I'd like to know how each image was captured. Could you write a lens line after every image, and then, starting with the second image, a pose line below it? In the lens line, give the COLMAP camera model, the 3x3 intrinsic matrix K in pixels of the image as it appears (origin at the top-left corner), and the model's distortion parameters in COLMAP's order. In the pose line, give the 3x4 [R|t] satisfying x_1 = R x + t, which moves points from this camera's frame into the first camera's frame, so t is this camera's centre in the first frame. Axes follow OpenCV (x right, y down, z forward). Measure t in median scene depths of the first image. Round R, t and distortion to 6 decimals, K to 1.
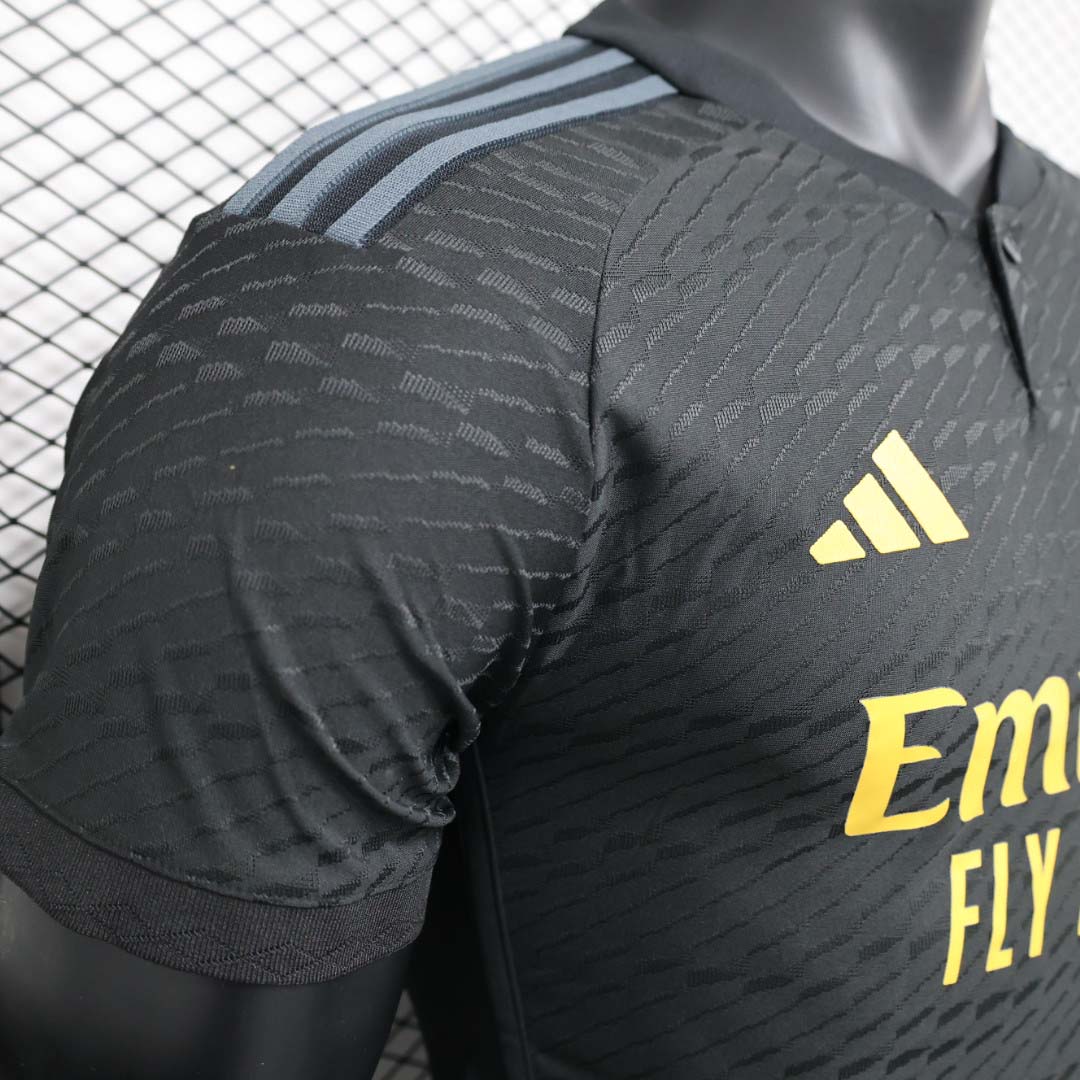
lens RADIAL K [[1410.3, 0, 532.1], [0, 1410.3, 538.1], [0, 0, 1]] dist [-0.030331, 0.000000]
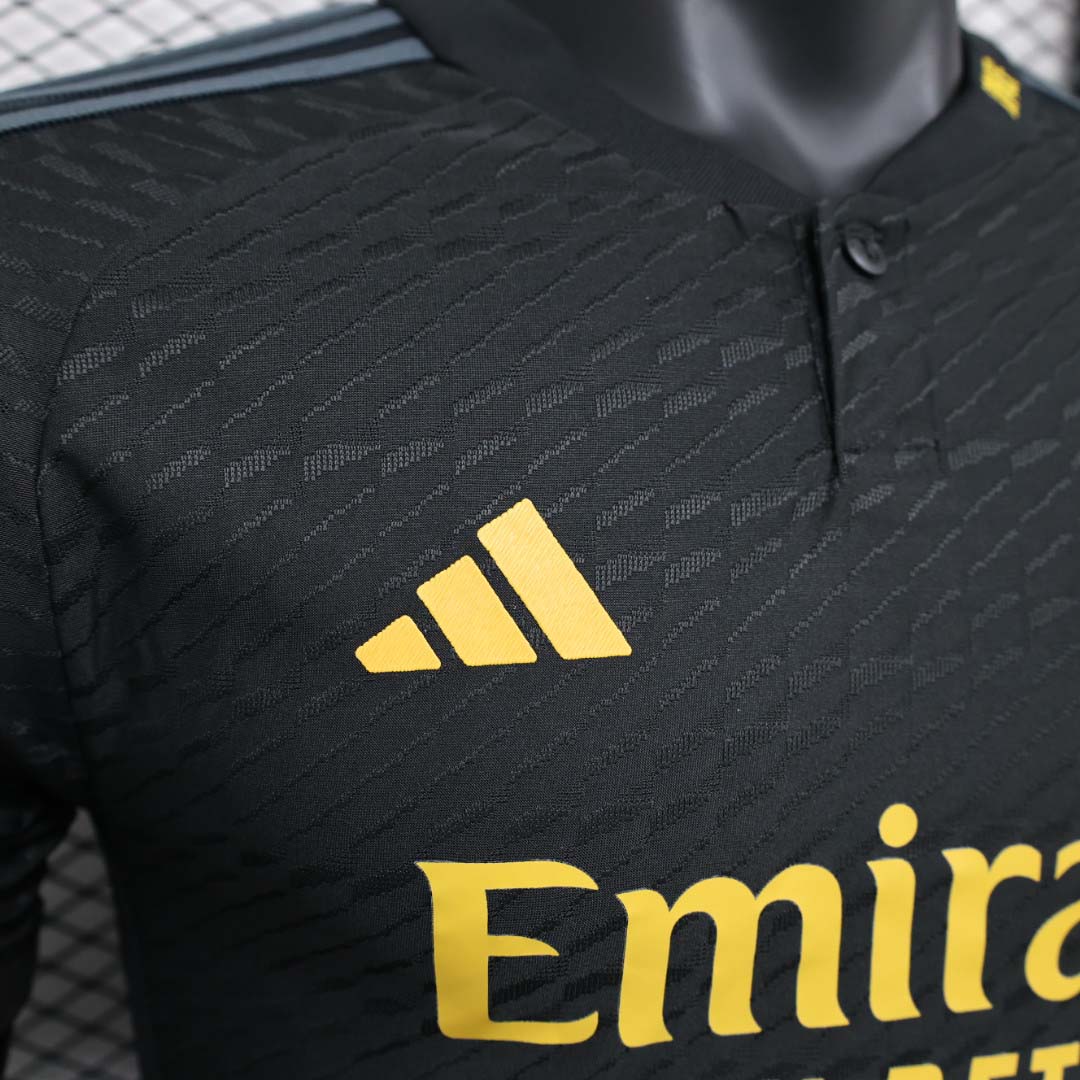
lens RADIAL K [[1410.3, 0, 544.0], [0, 1410.3, 542.4], [0, 0, 1]] dist [-0.030331, 0.000000]
pose [[0.934232, 0.072557, -0.349207, 0.518929], [-0.077462, 0.996995, -0.000081, -0.054387], [0.348152, 0.027126, 0.937045, 0.315382]]
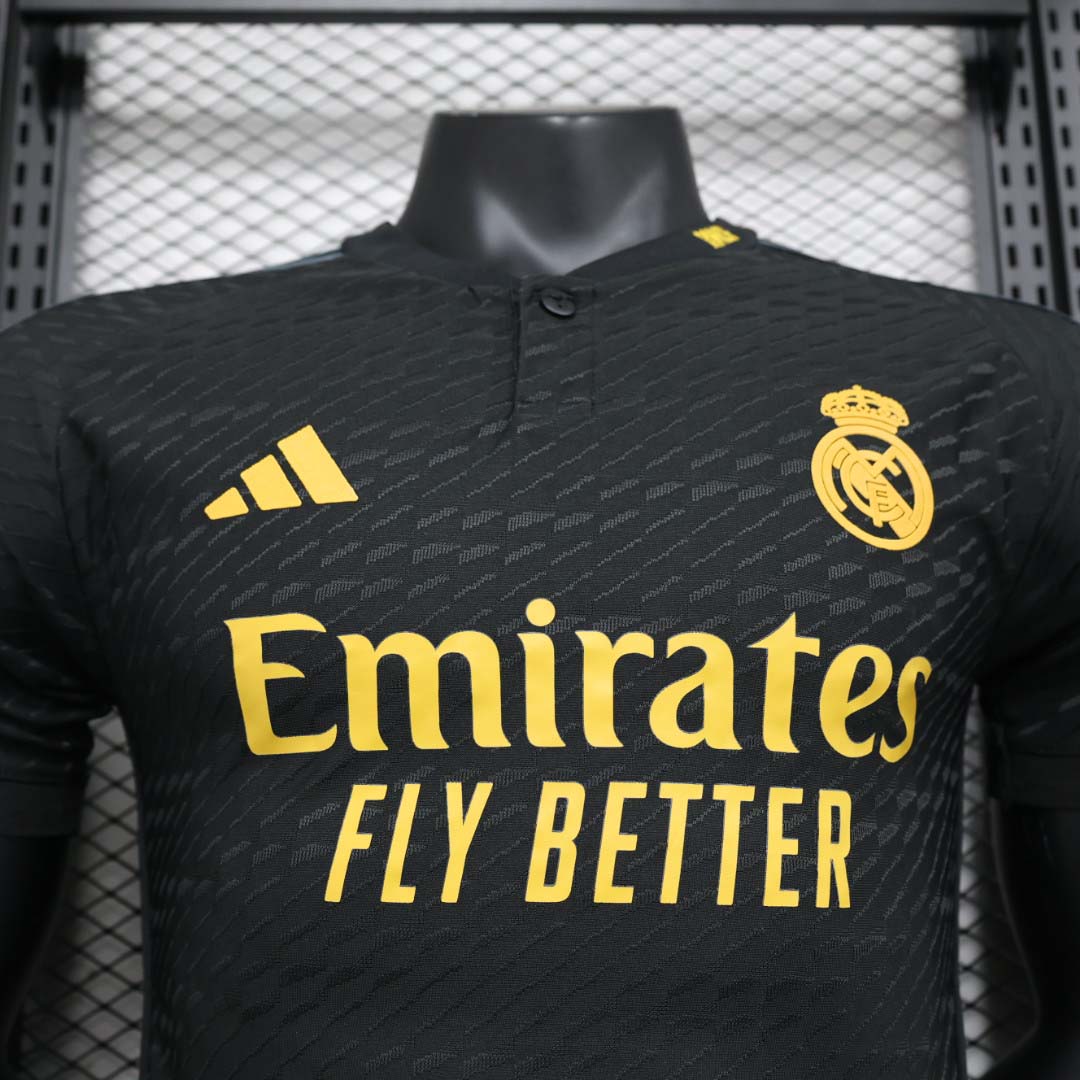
lens RADIAL K [[1410.3, 0, 545.2], [0, 1410.3, 537.2], [0, 0, 1]] dist [-0.030331, 0.000000]
pose [[0.795130, -0.140159, -0.590020, 1.147032], [-0.080590, 0.939876, -0.331872, 0.415621], [0.601060, 0.311431, 0.736028, 0.227886]]
